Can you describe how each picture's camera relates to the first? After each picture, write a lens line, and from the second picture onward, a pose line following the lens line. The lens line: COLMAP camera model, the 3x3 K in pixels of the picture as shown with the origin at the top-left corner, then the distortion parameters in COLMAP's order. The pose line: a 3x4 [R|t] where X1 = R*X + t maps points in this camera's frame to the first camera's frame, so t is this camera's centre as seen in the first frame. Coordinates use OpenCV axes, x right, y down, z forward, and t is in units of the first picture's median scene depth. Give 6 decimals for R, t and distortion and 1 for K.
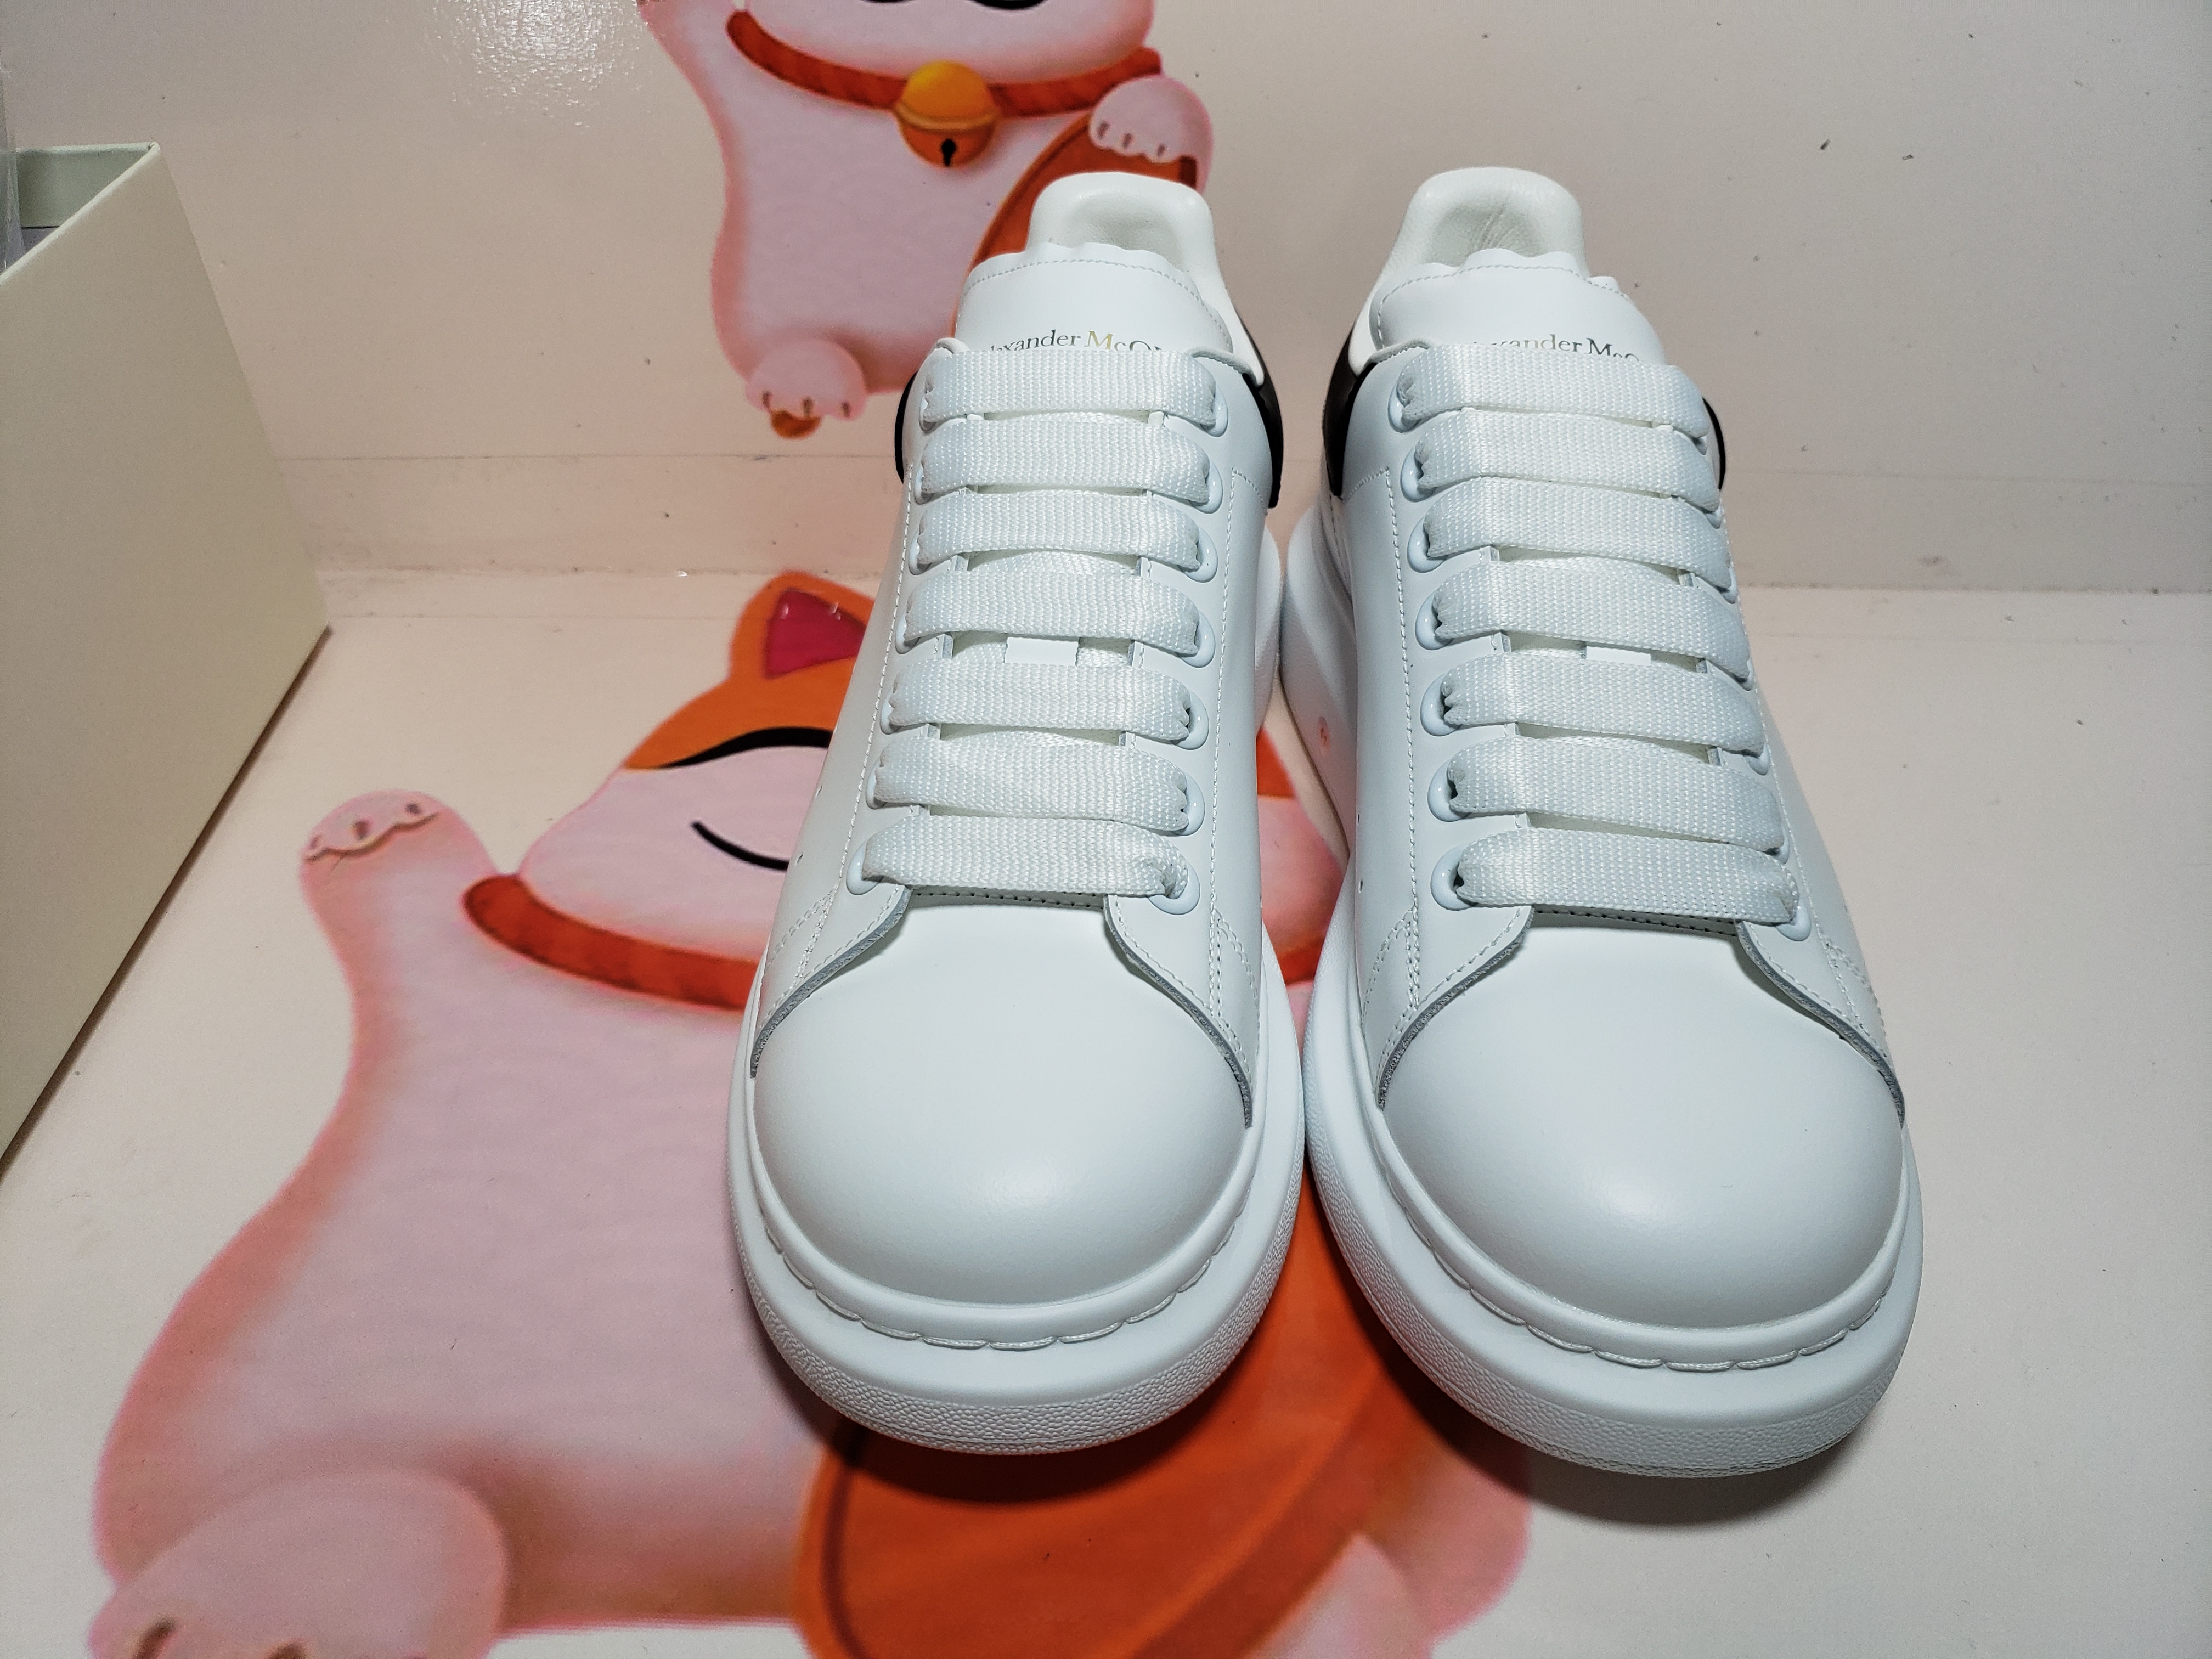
lens RADIAL K [[1668.9, 0, 1085.9], [0, 1668.9, 820.6], [0, 0, 1]] dist [-0.002539, -0.007102]
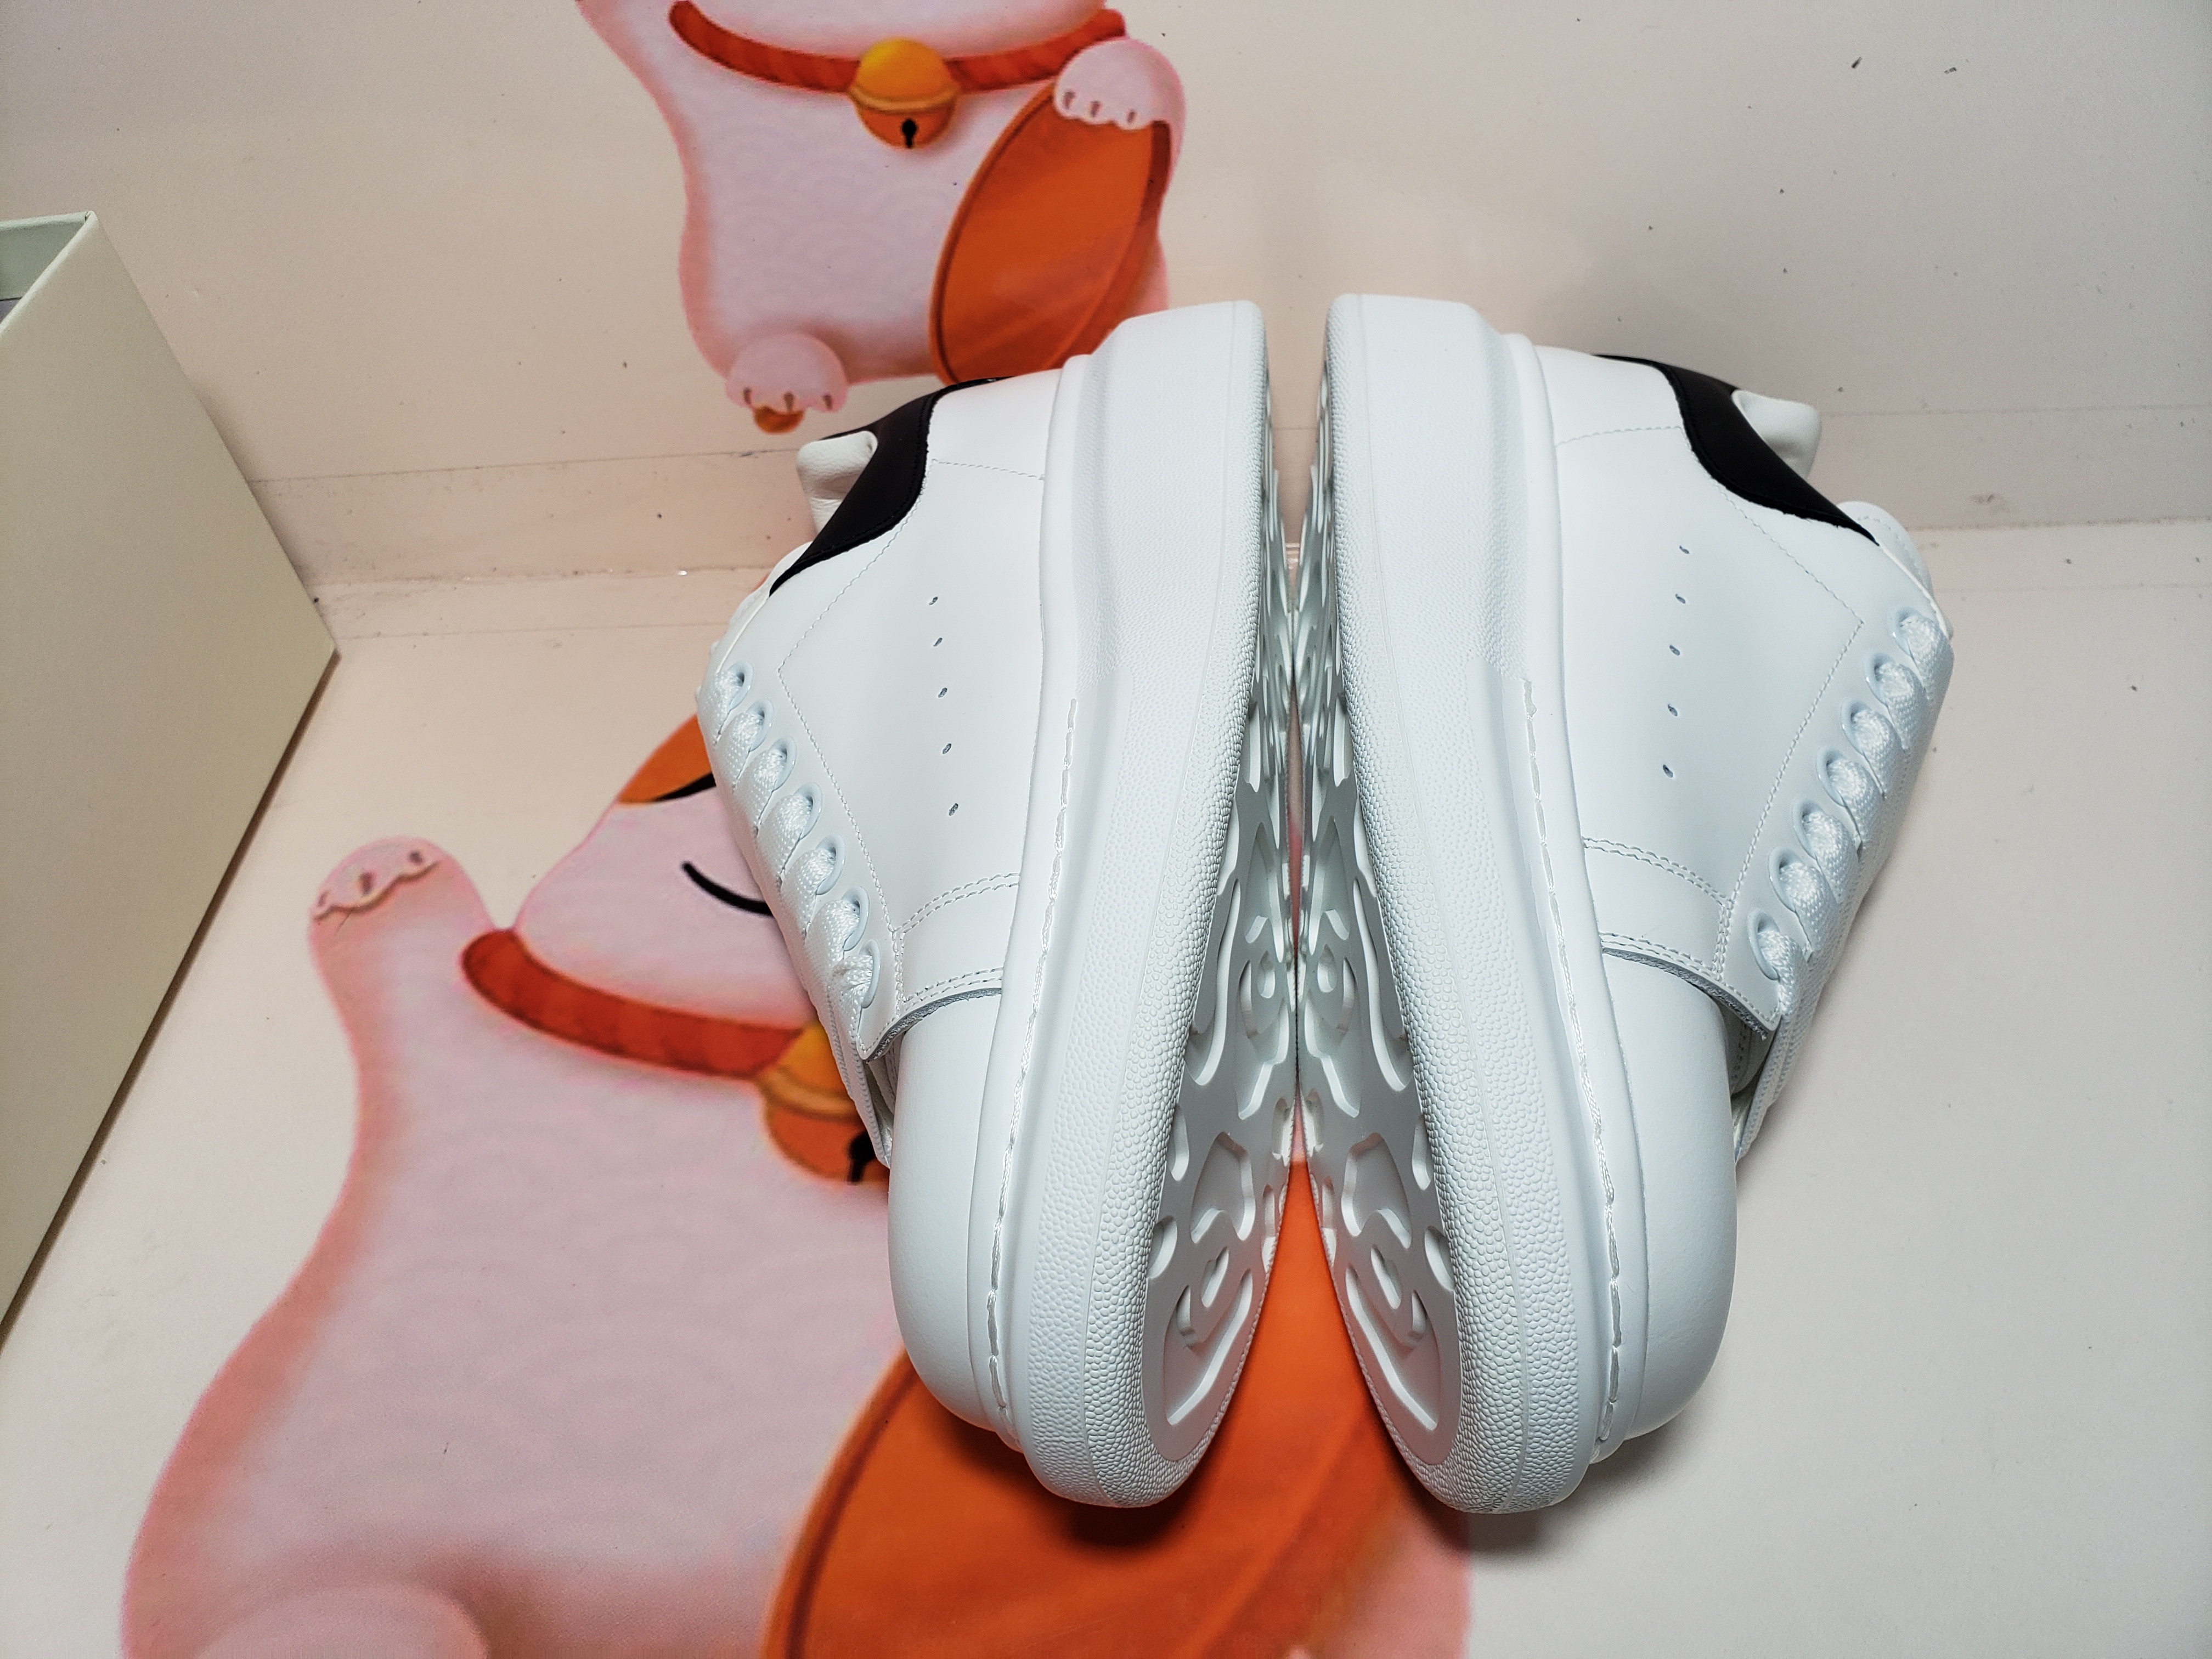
lens RADIAL K [[1668.0, 0, 1072.3], [0, 1668.0, 823.9], [0, 0, 1]] dist [-0.001637, 0.011950]
pose [[0.996258, -0.037221, -0.077999, 0.072041], [0.045680, 0.992922, 0.109631, -0.112405], [0.073367, -0.112784, 0.990907, 0.018348]]
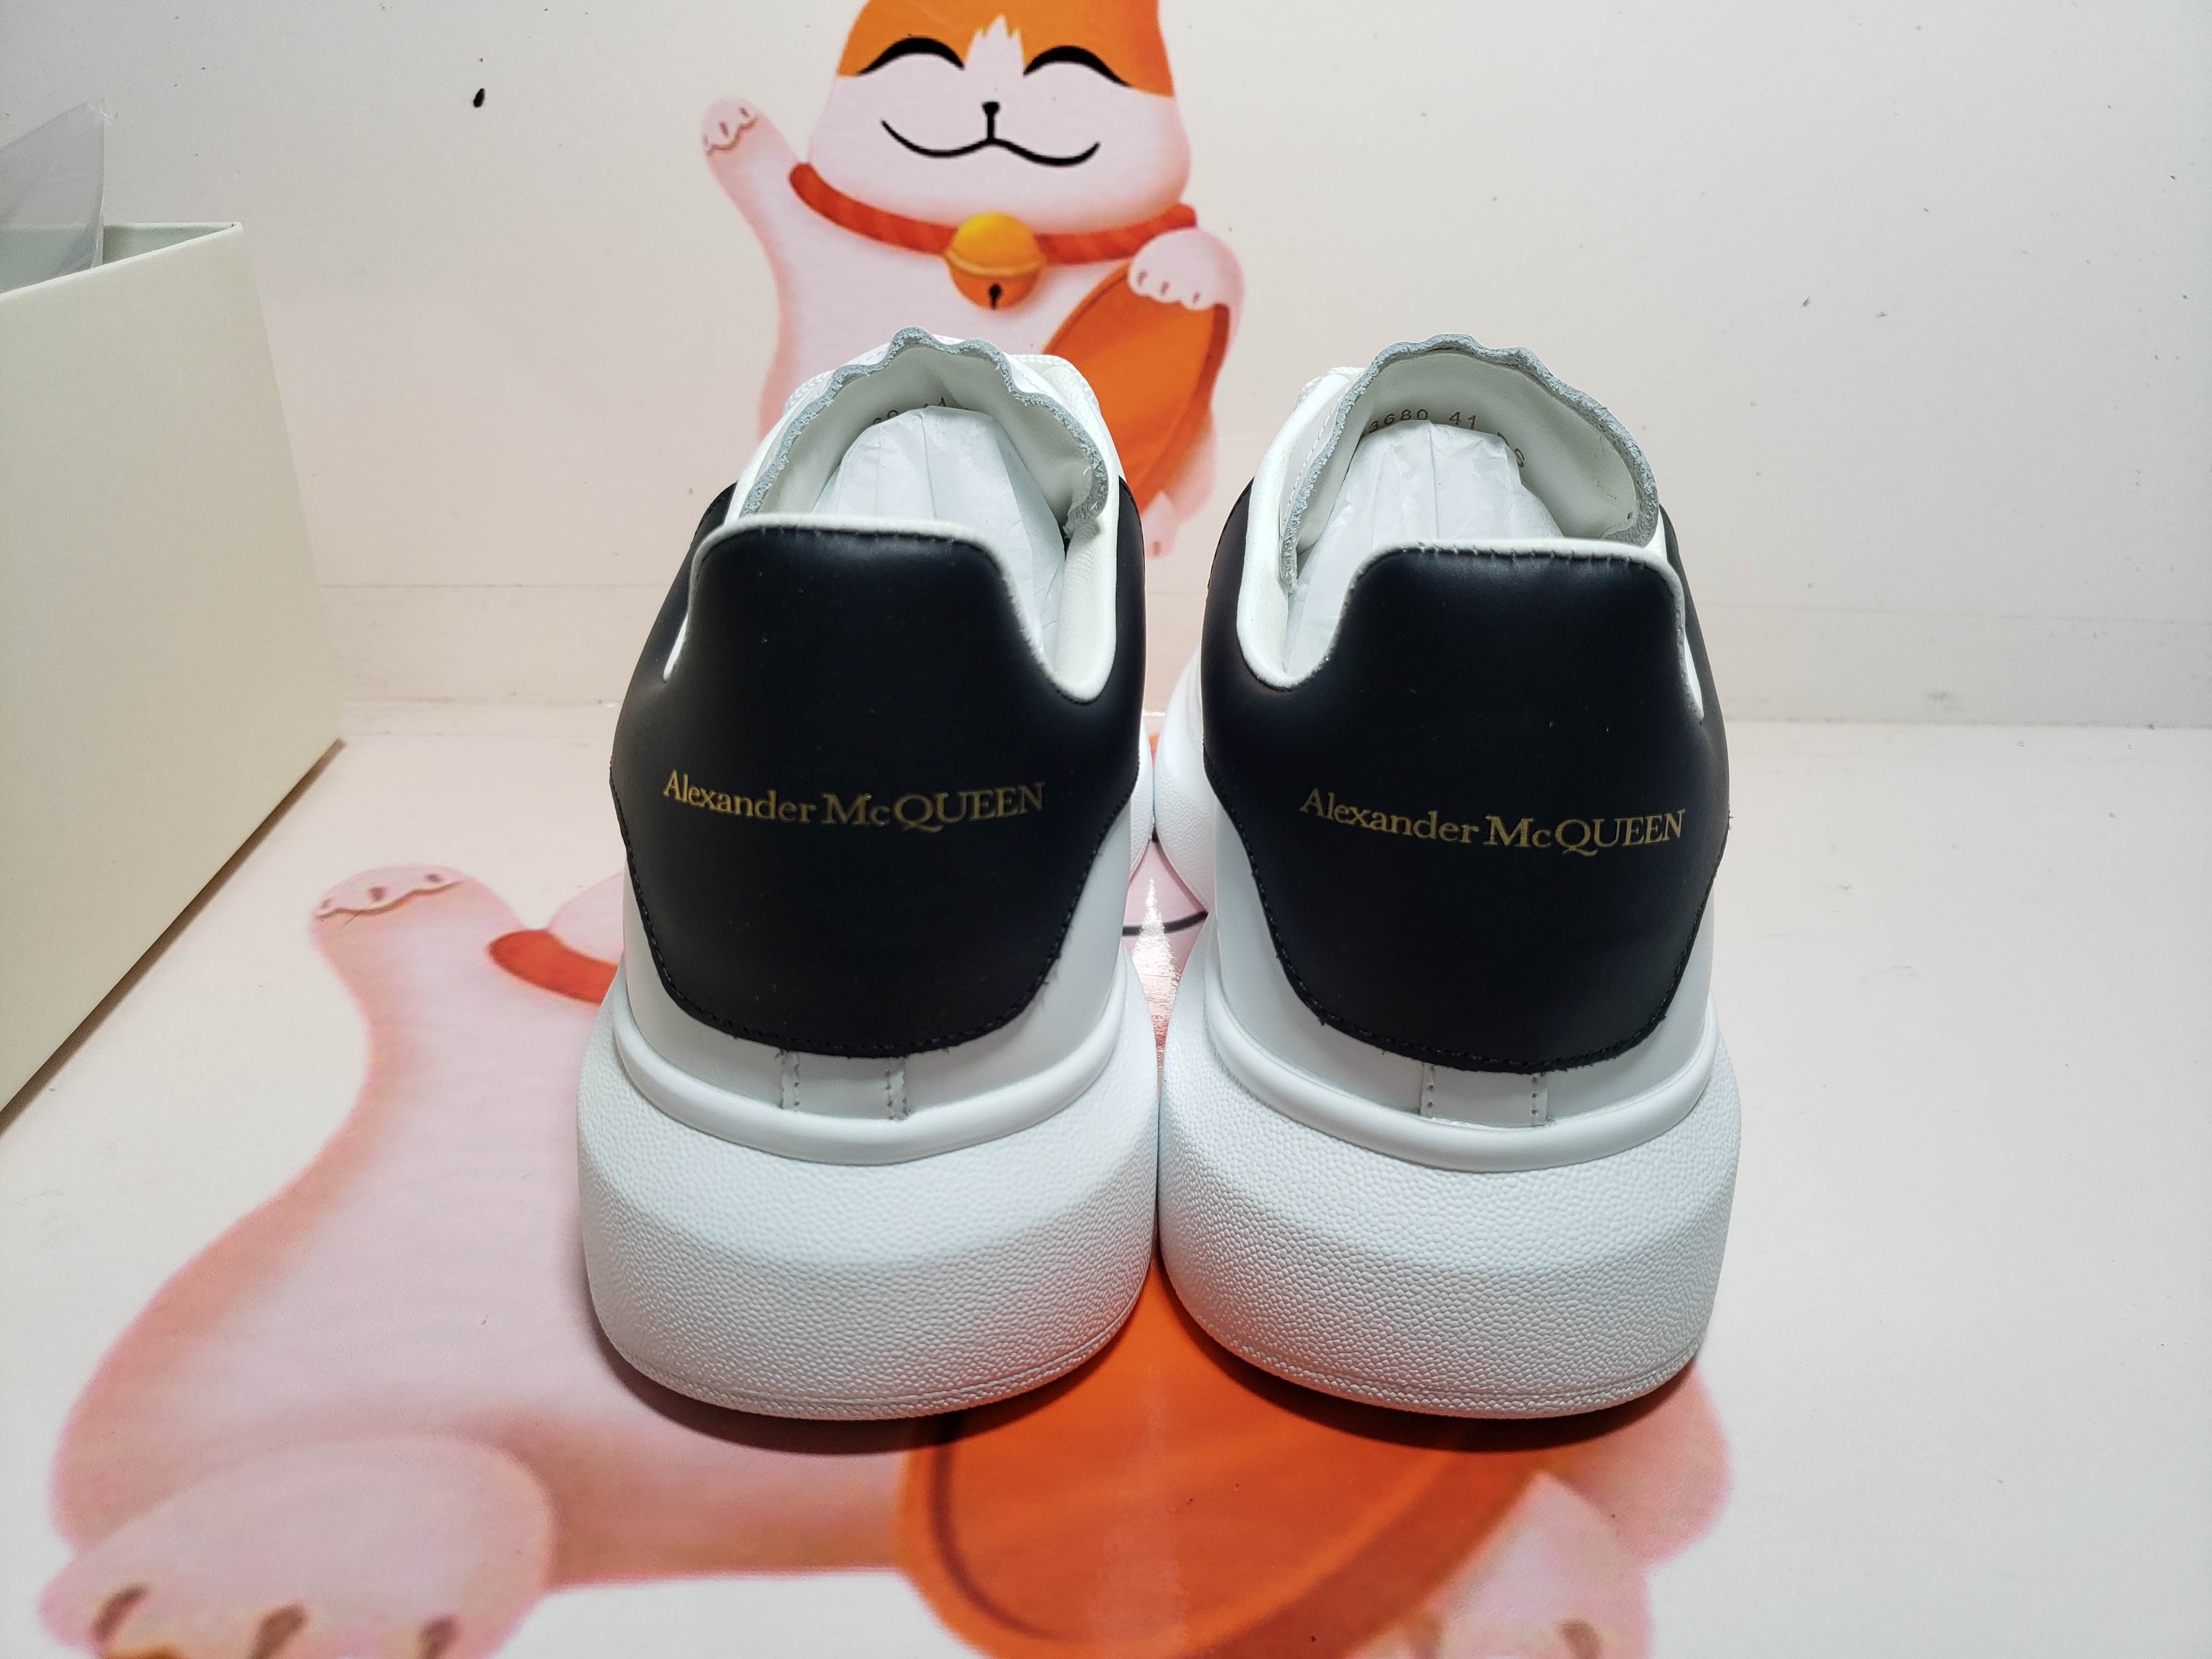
lens RADIAL K [[1669.8, 0, 1123.9], [0, 1669.8, 827.1], [0, 0, 1]] dist [-0.005497, -0.007185]
pose [[0.998343, 0.004386, 0.057373, -0.061734], [0.008547, 0.974725, -0.223244, 0.166436], [-0.056902, 0.223365, 0.973073, 0.047054]]
